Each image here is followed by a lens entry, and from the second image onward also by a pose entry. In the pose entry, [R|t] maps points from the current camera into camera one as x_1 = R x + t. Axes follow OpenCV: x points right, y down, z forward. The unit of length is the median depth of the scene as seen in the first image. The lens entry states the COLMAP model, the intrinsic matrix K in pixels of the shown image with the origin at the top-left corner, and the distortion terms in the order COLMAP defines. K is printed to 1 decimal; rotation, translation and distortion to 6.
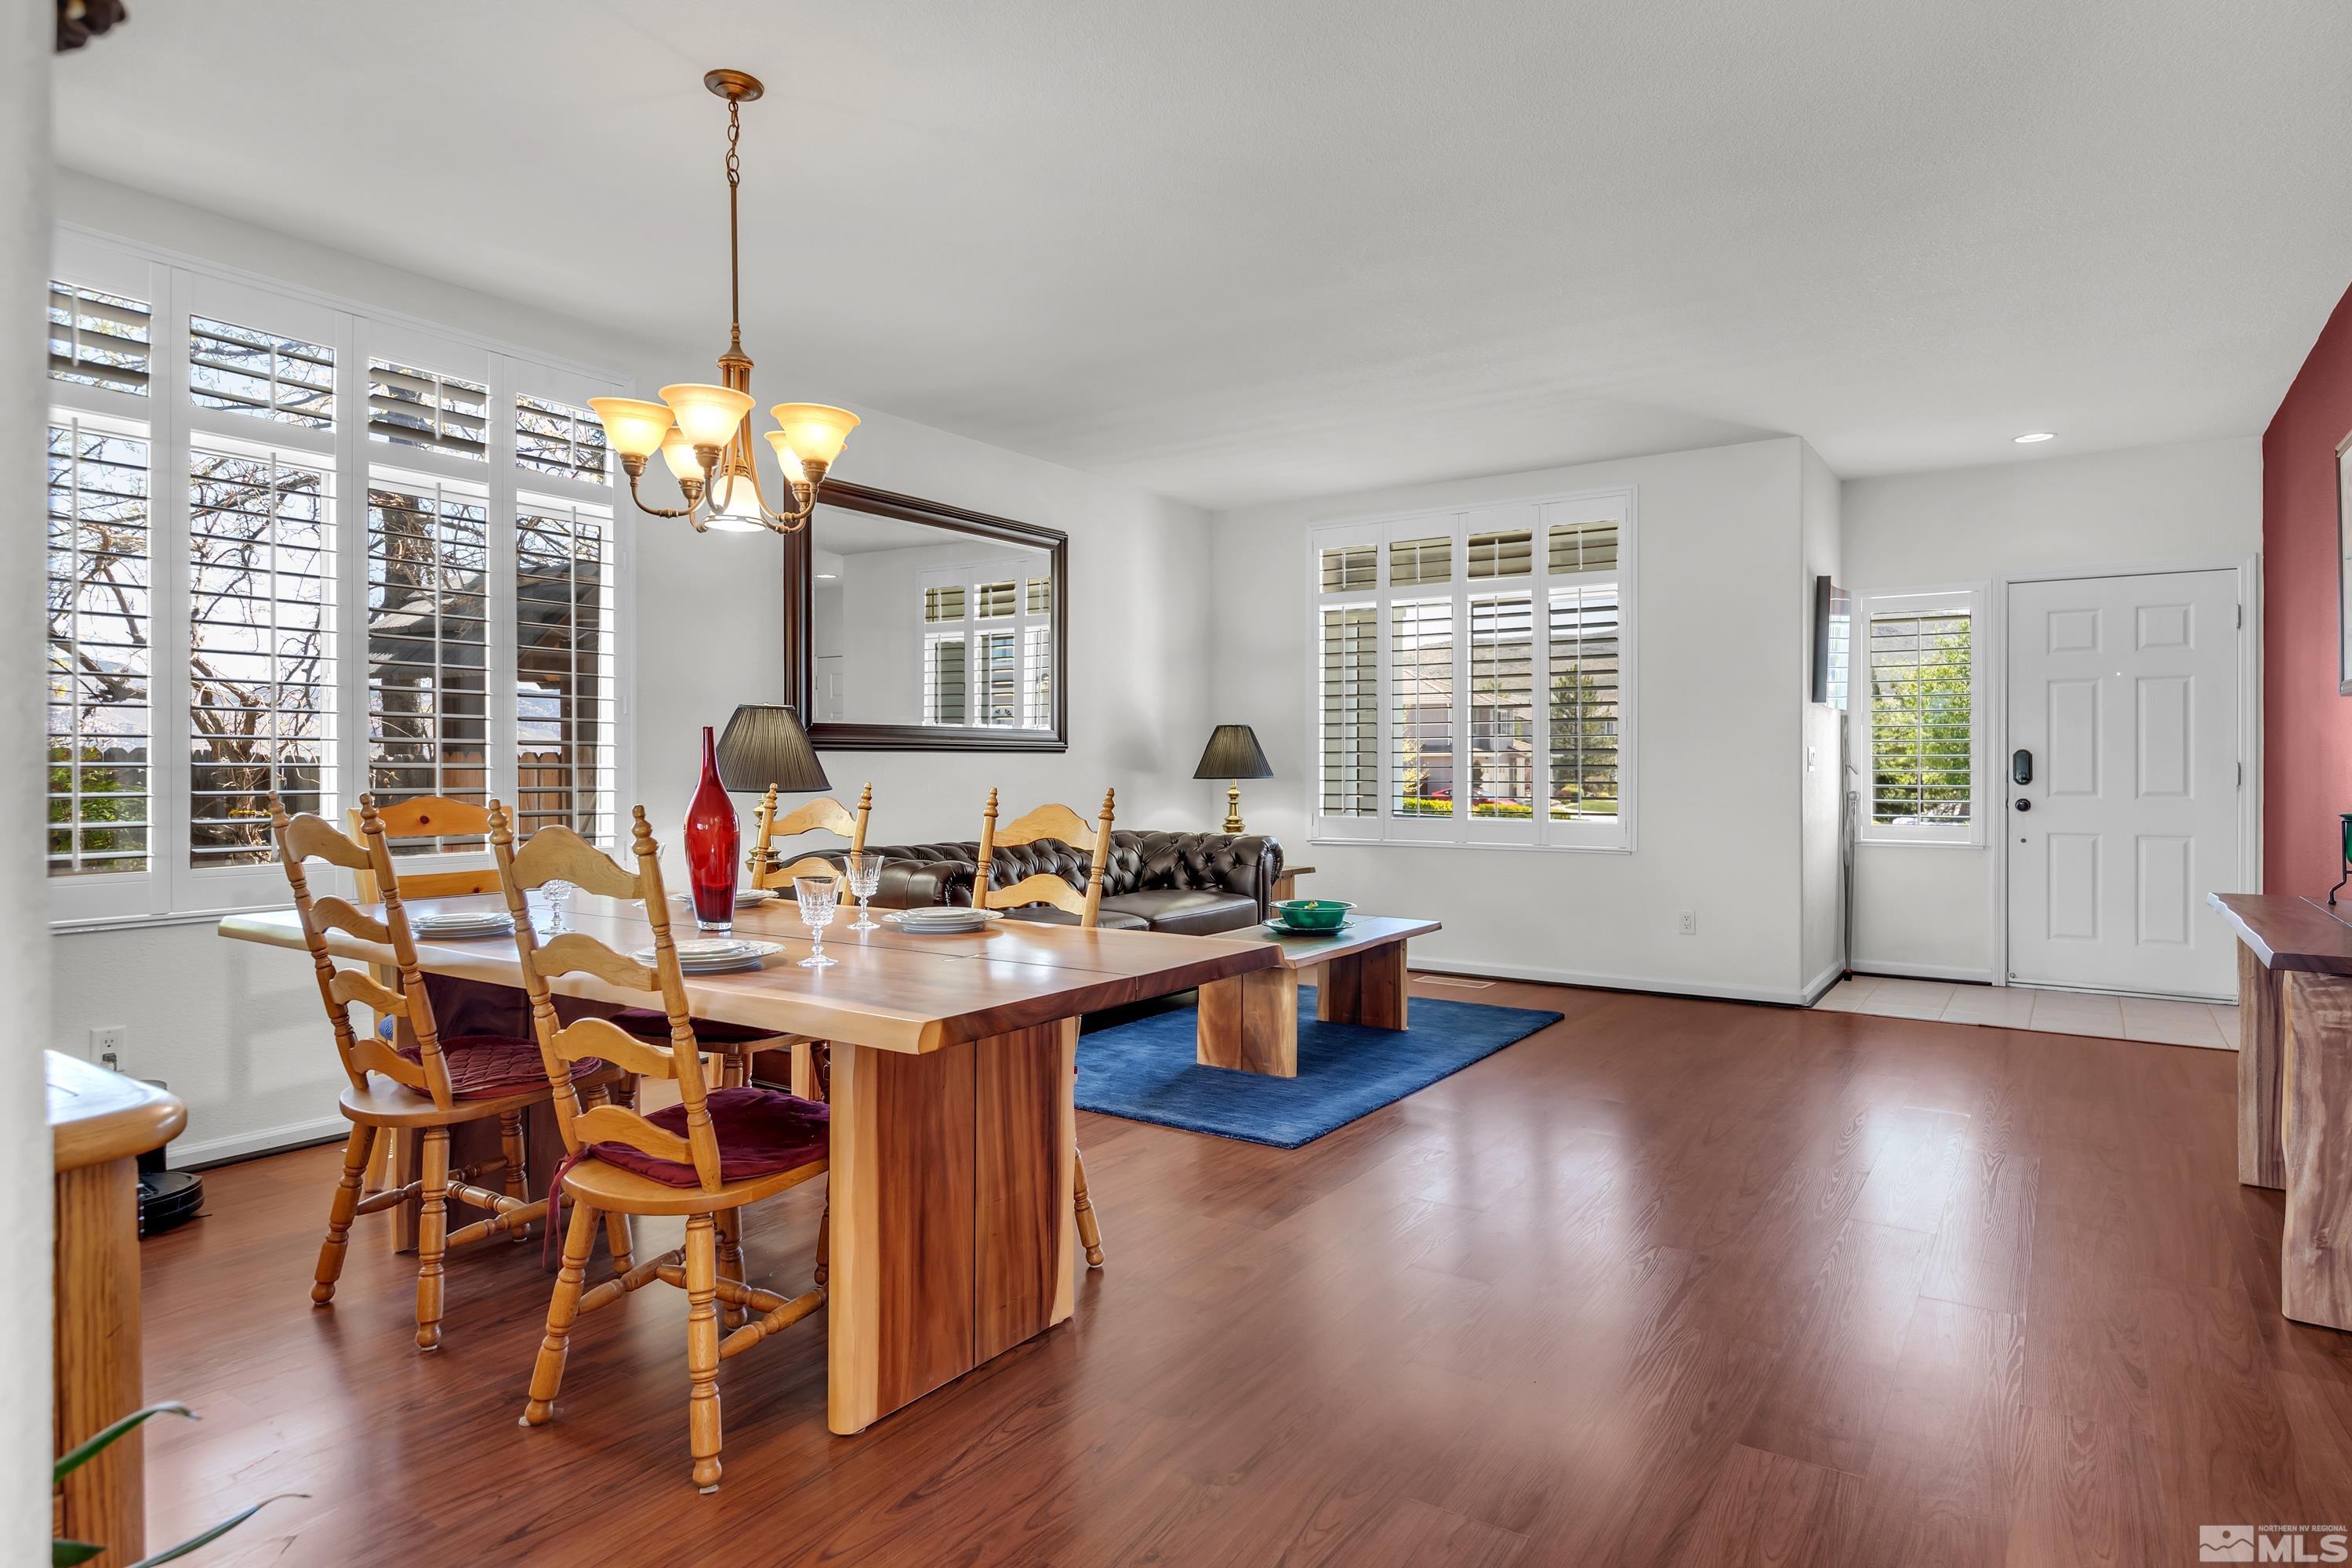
lens RADIAL K [[1315.0, 0, 1262.1], [0, 1315.0, 777.3], [0, 0, 1]] dist [0.000524, -0.000072]
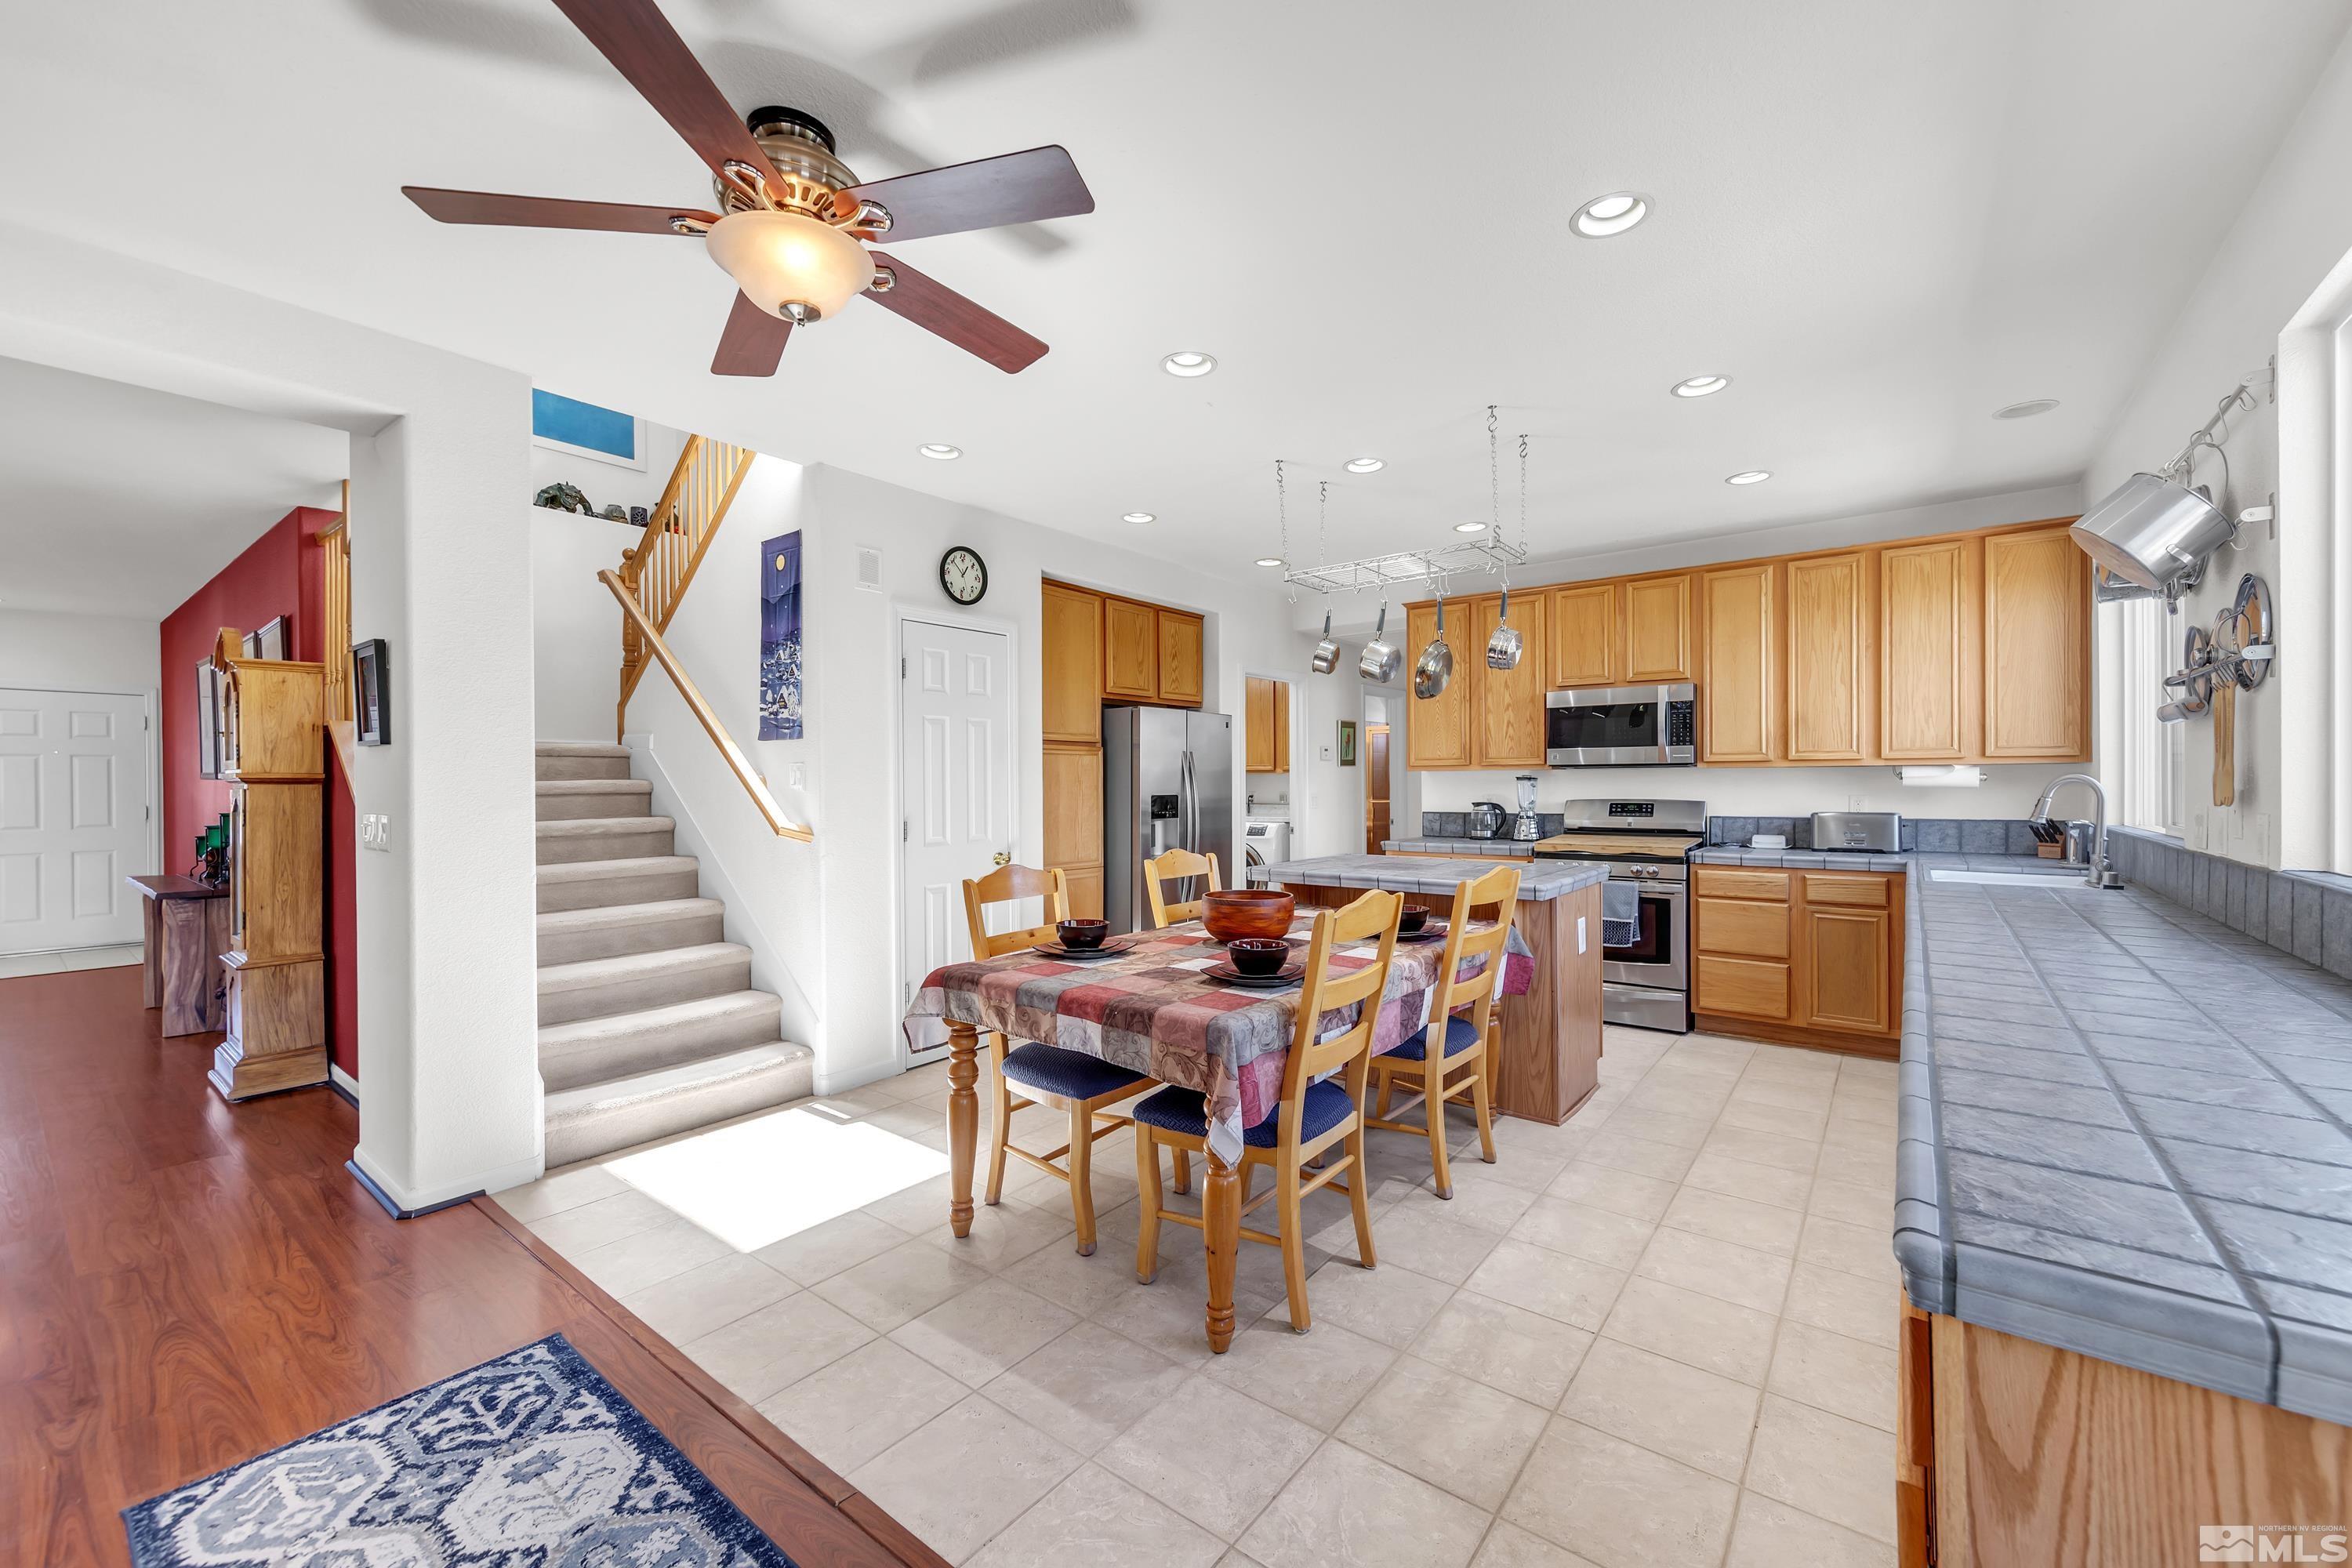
lens RADIAL K [[929.6, 0, 1176.0], [0, 929.6, 784.0], [0, 0, 1]] dist [0.009602, 0.000152]
pose [[0.107944, -0.007303, 0.994130, -0.725696], [0.007849, 0.999948, 0.006493, -0.066738], [-0.994126, 0.007102, 0.107996, -1.018712]]
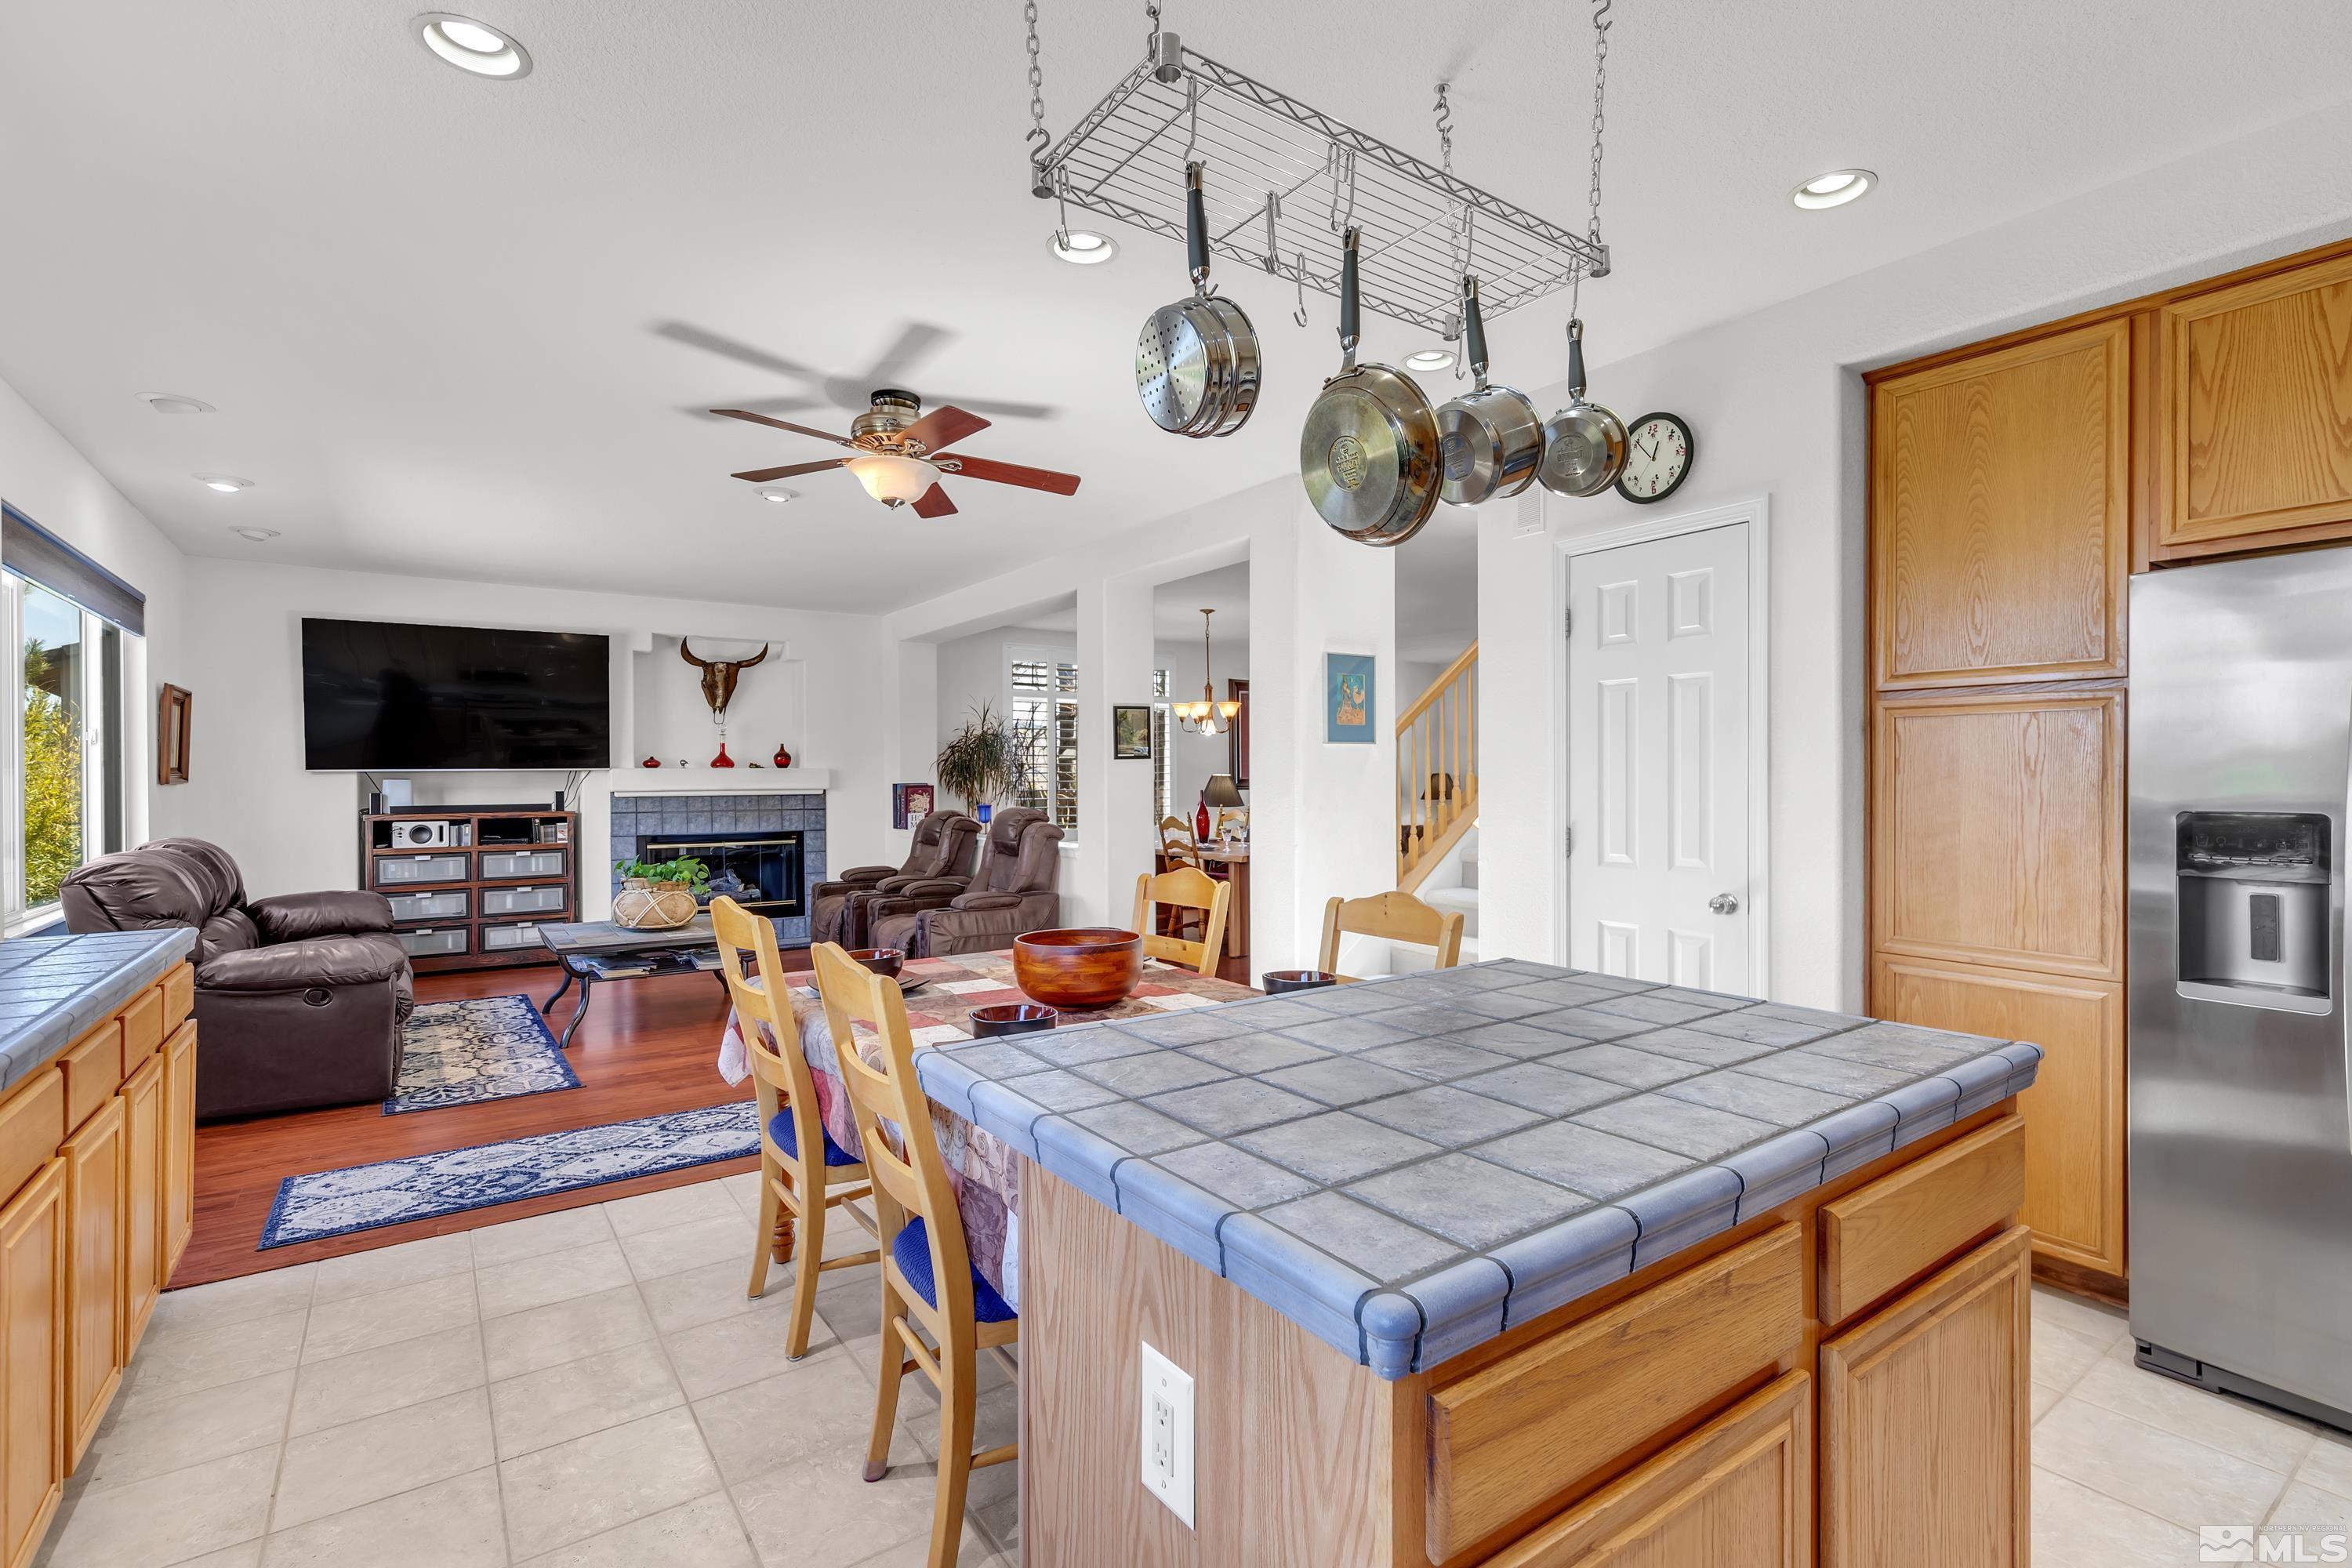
lens RADIAL K [[1102.2, 0, 1240.5], [0, 1102.2, 787.8], [0, 0, 1]] dist [0.004059, -0.000135]
pose [[0.931222, -0.003810, -0.364433, 0.774379], [0.006186, 0.999967, 0.005353, -0.059551], [0.364400, -0.007239, 0.931214, -1.764822]]
